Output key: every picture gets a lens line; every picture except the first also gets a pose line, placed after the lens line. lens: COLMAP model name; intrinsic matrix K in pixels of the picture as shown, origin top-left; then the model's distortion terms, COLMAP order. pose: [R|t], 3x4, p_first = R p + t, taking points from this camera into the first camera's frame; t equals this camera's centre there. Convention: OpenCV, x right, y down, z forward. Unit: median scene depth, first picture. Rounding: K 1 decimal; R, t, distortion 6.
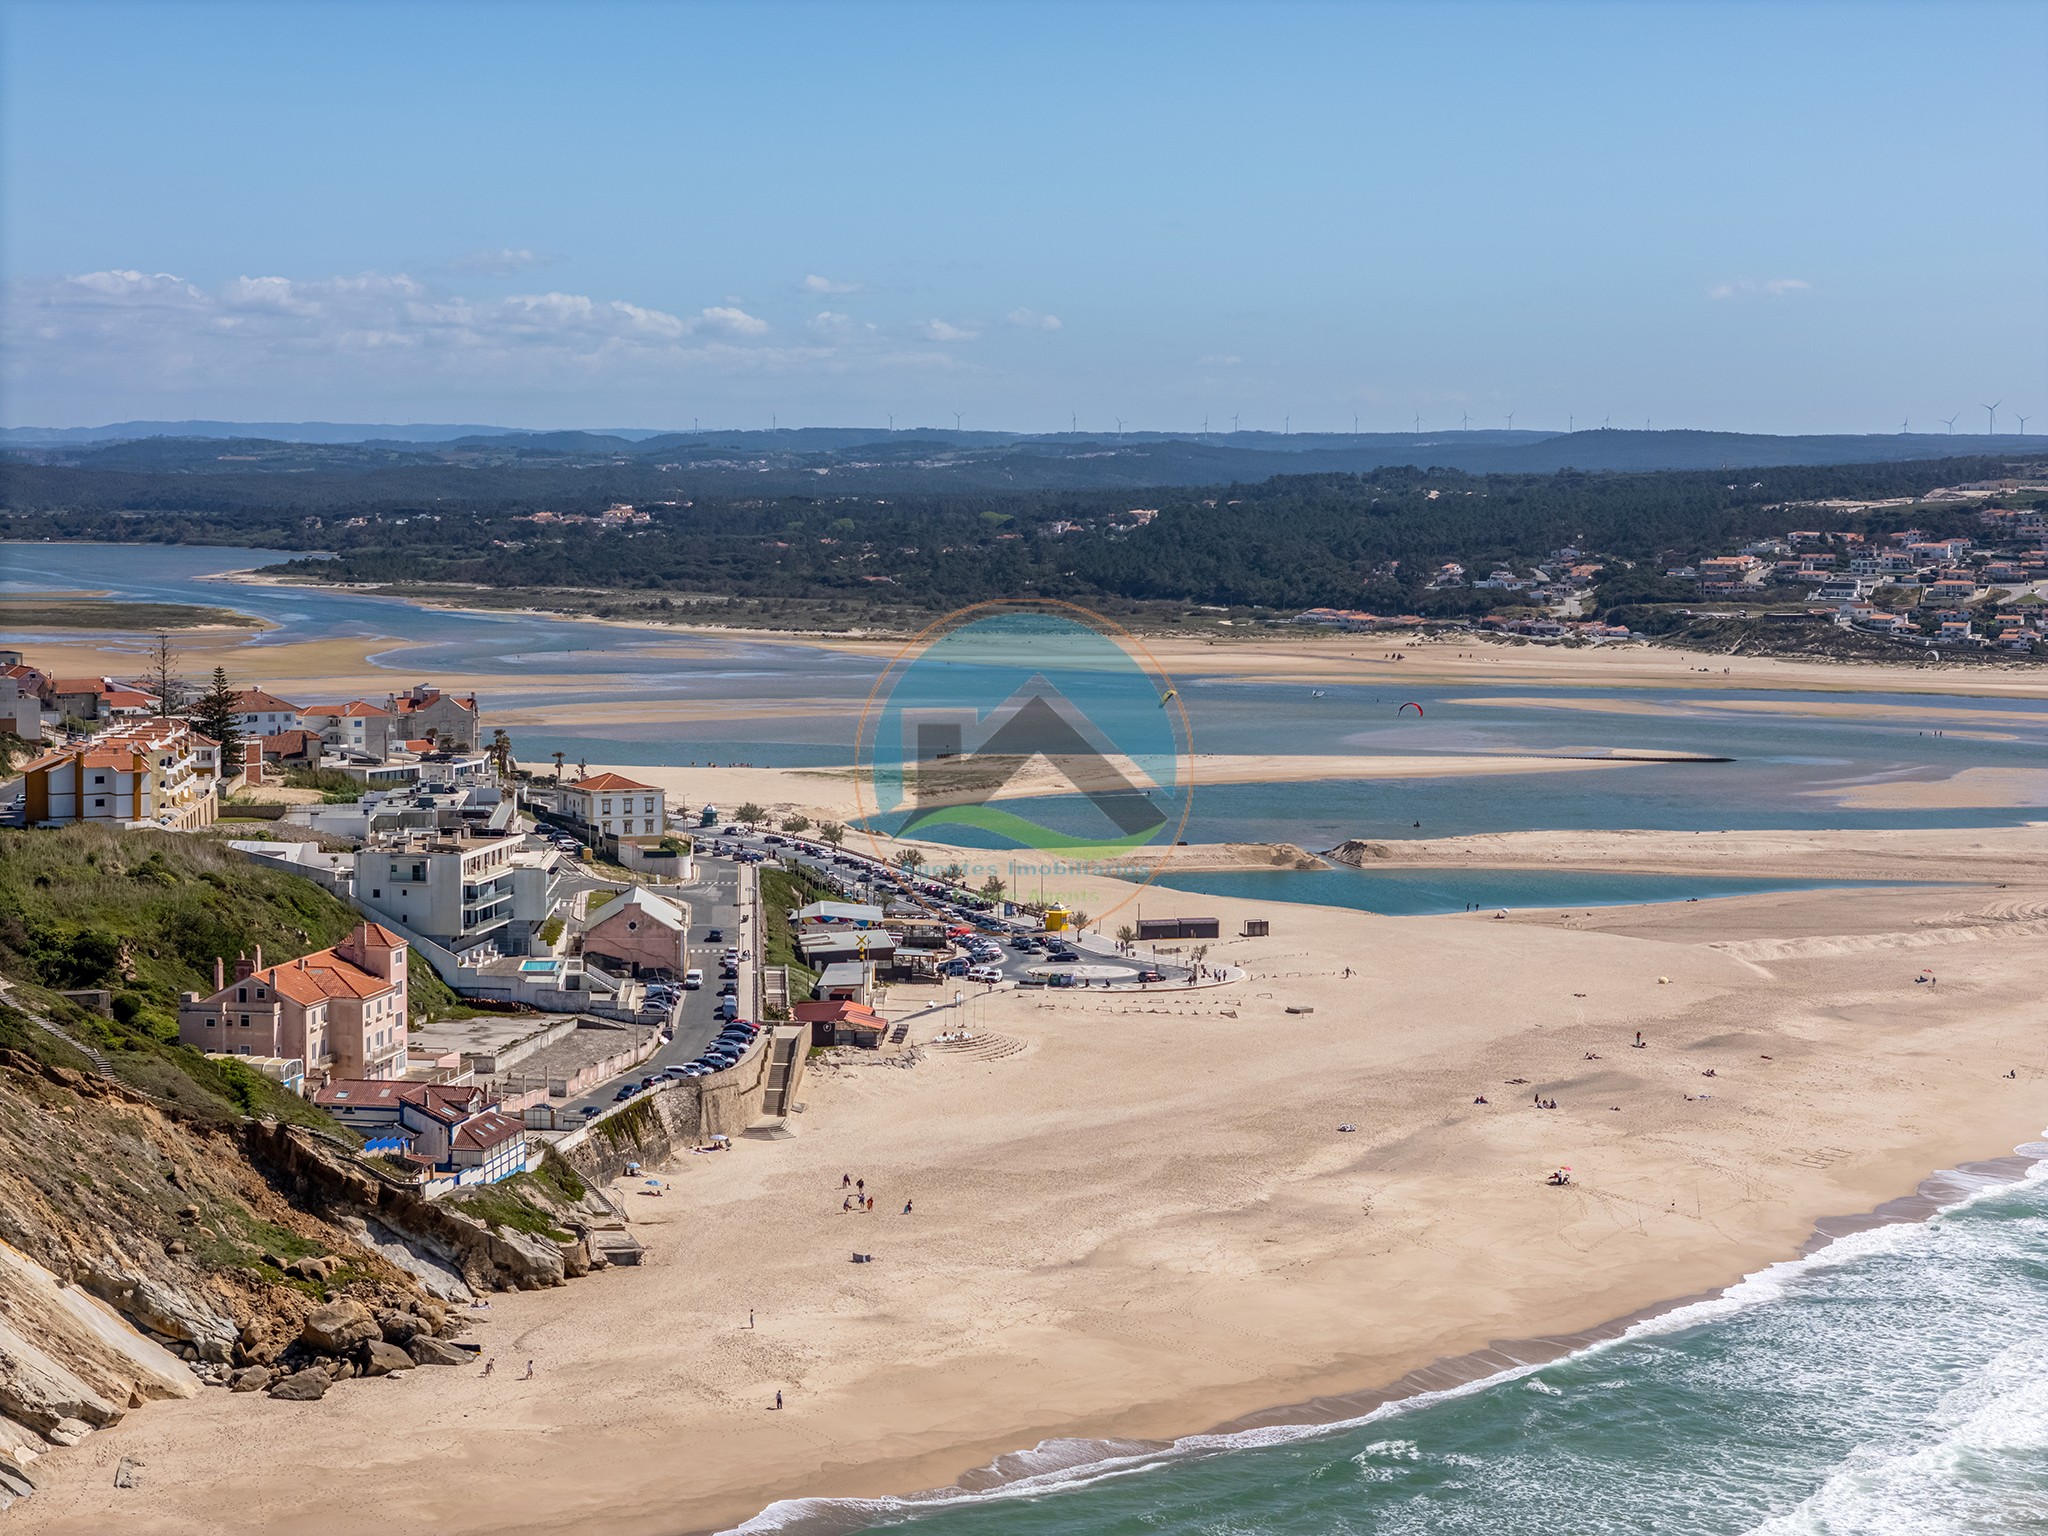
lens RADIAL K [[4115.8, 0, 1044.7], [0, 4115.8, 763.4], [0, 0, 1]] dist [-0.175084, 0.538596]
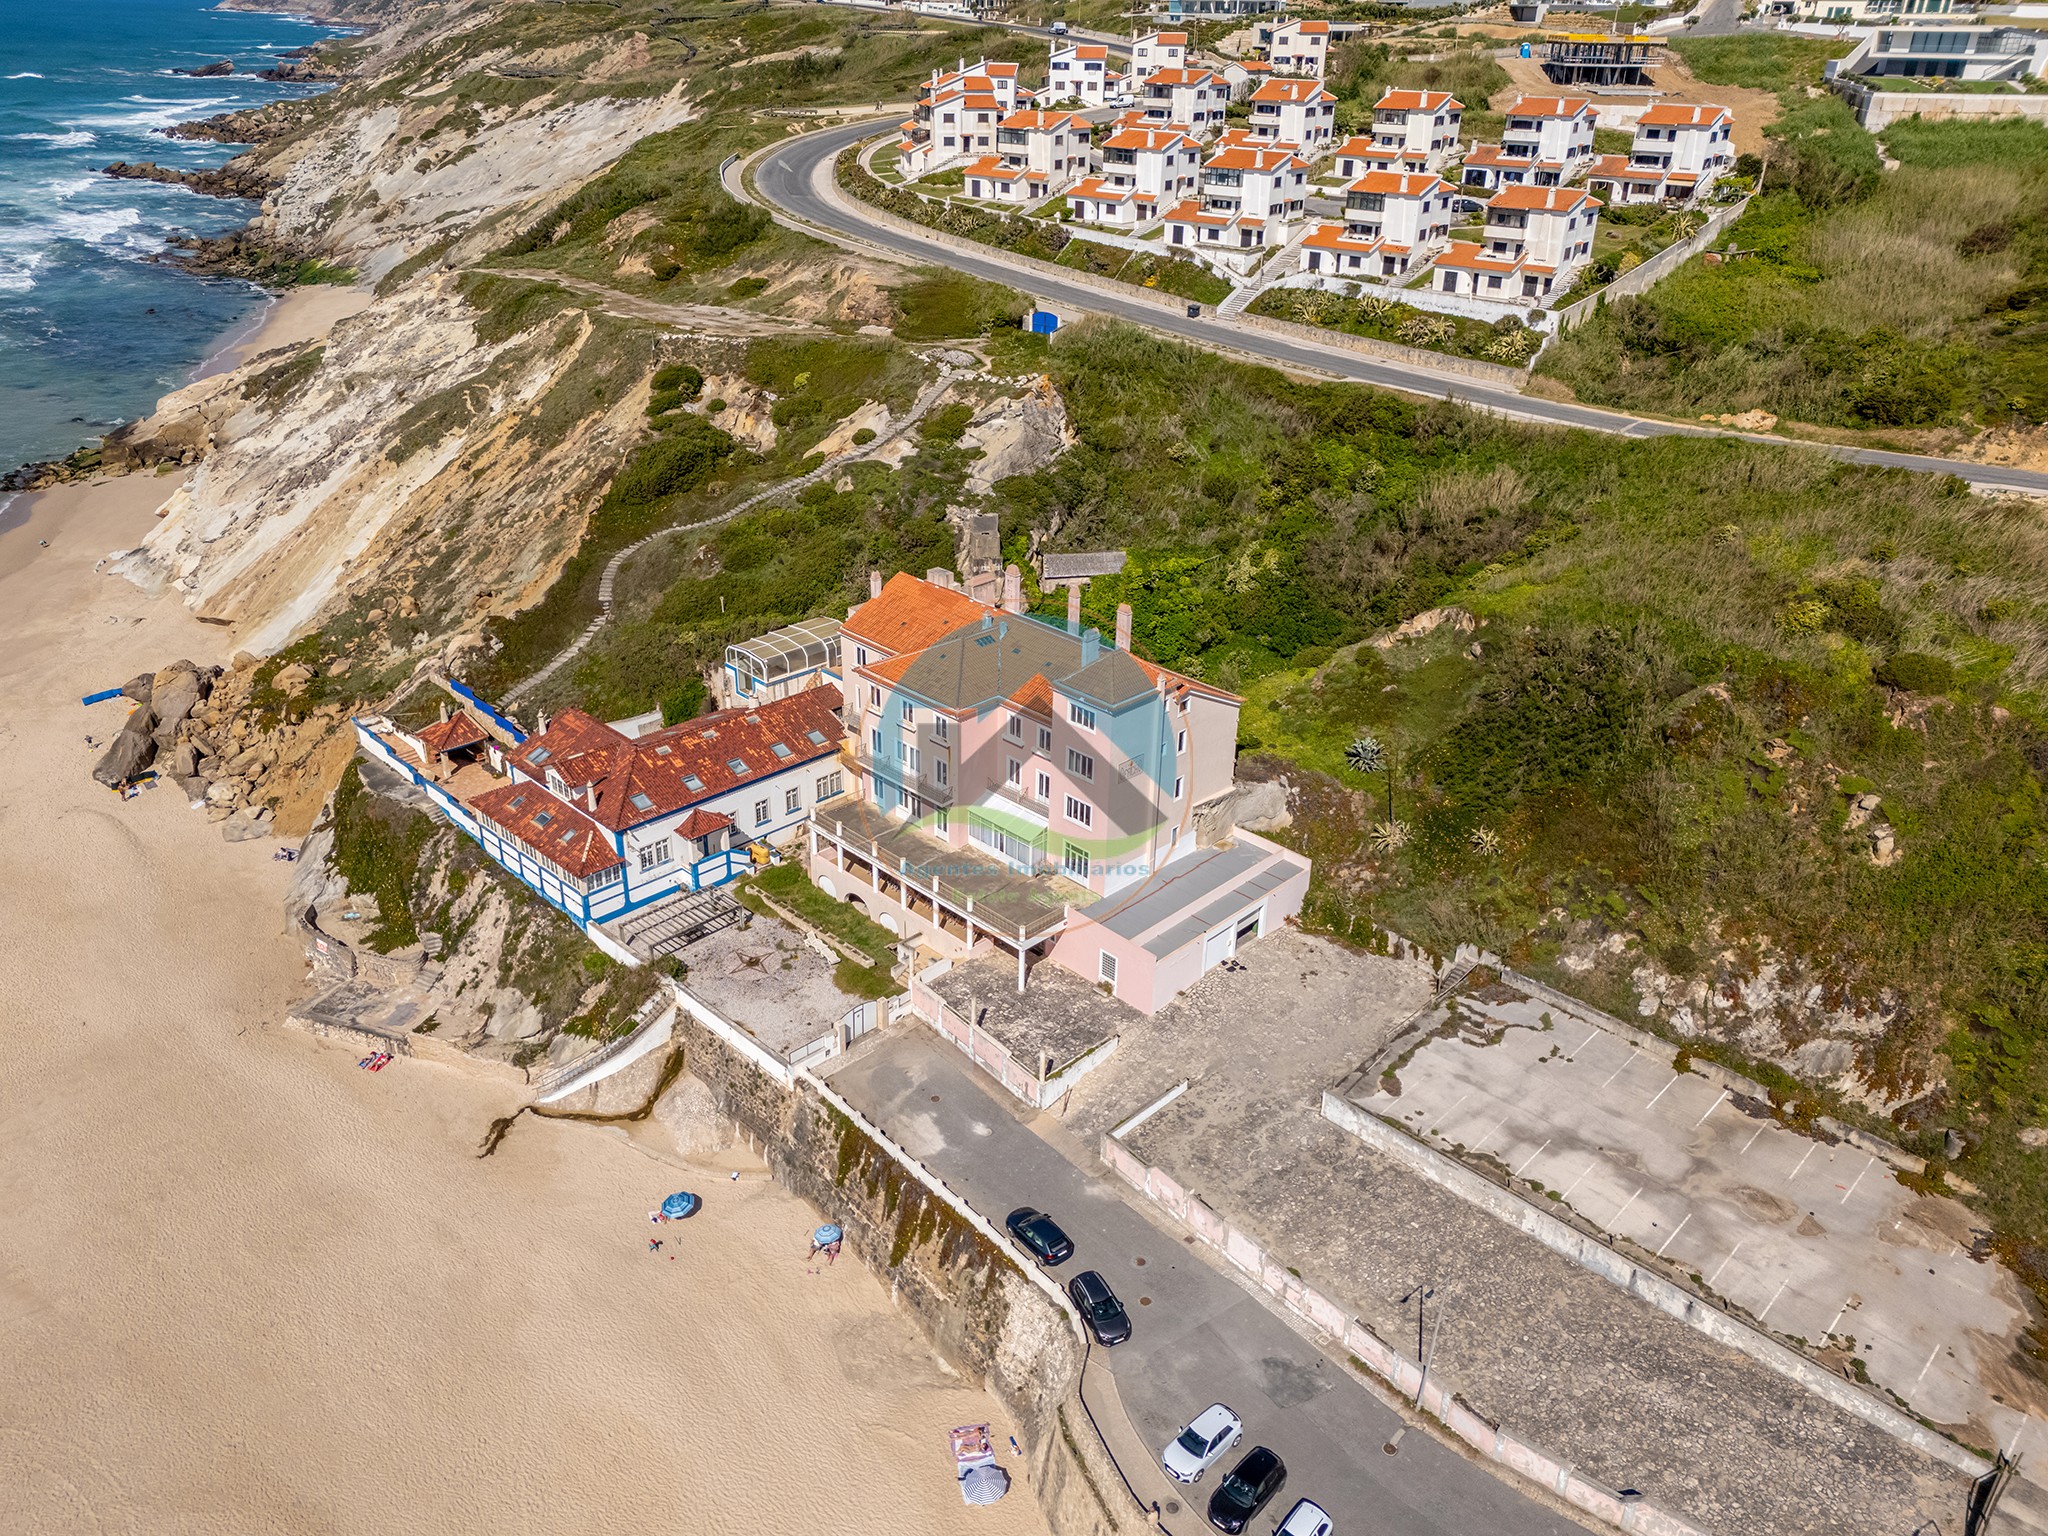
lens RADIAL K [[1505.4, 0, 1022.0], [0, 1505.4, 764.5], [0, 0, 1]] dist [0.072275, -0.060714]
pose [[-0.575132, 0.352946, -0.738006, 0.005772], [-0.082336, 0.872586, 0.481472, -0.042448], [0.813906, 0.337674, -0.472792, 0.955620]]
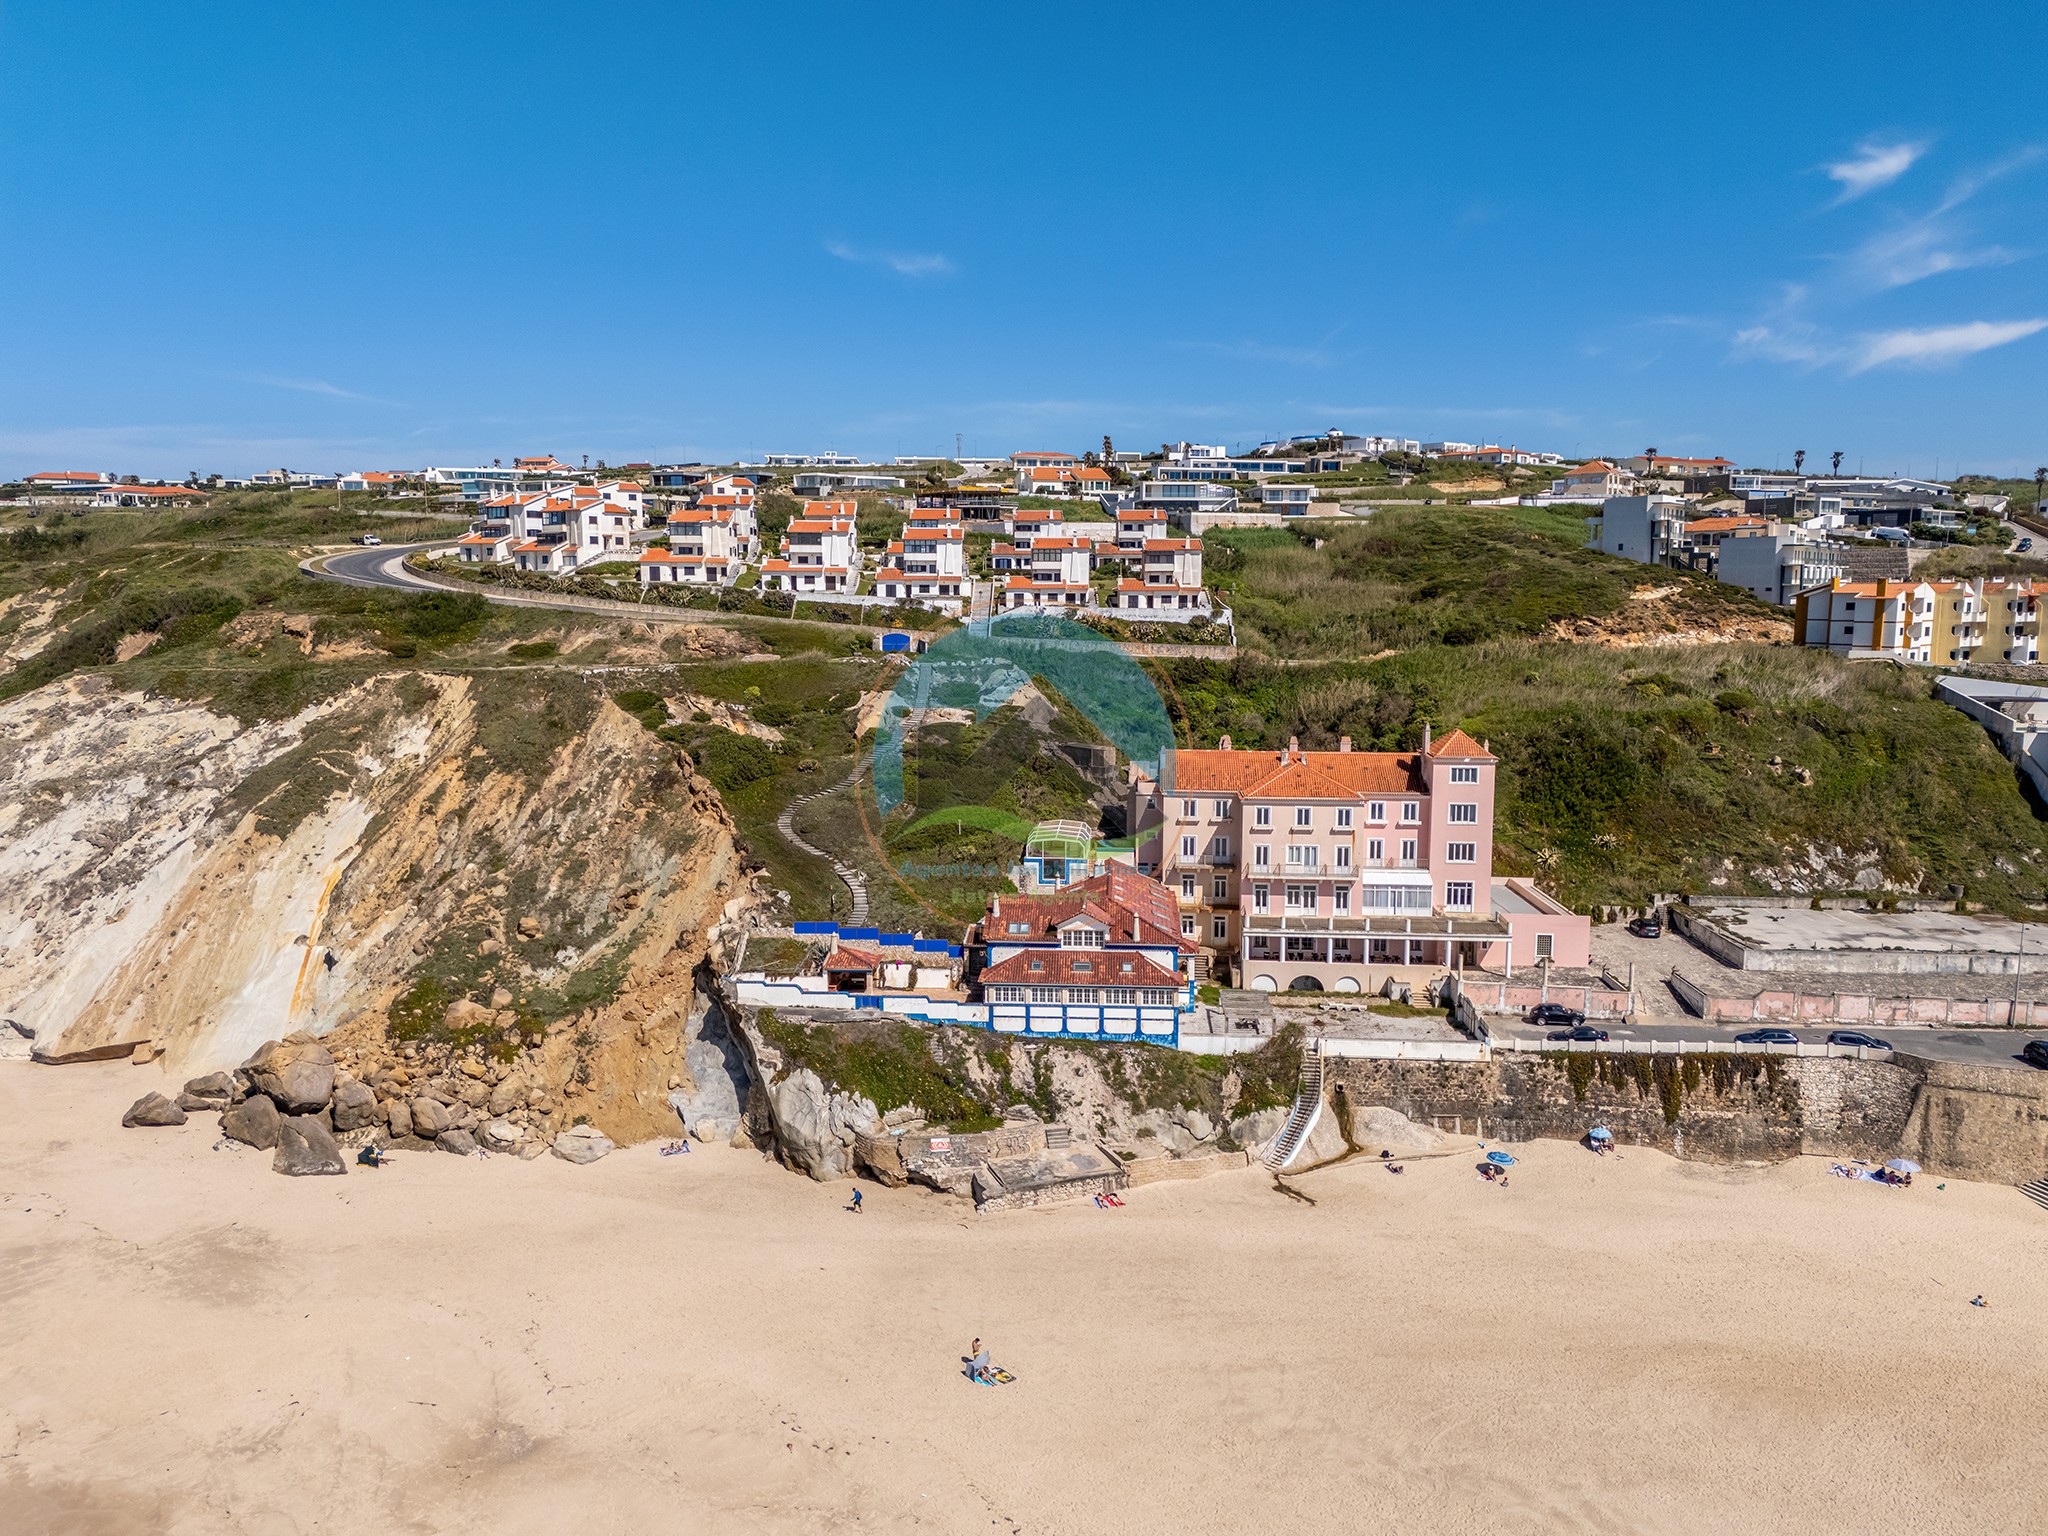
lens RADIAL K [[1499.9, 0, 1021.4], [0, 1499.9, 763.7], [0, 0, 1]] dist [0.081672, -0.078406]
pose [[0.106552, 0.112603, -0.987911, 0.108726], [-0.077472, 0.991486, 0.104654, 0.018314], [0.991284, 0.065385, 0.114368, 0.767340]]
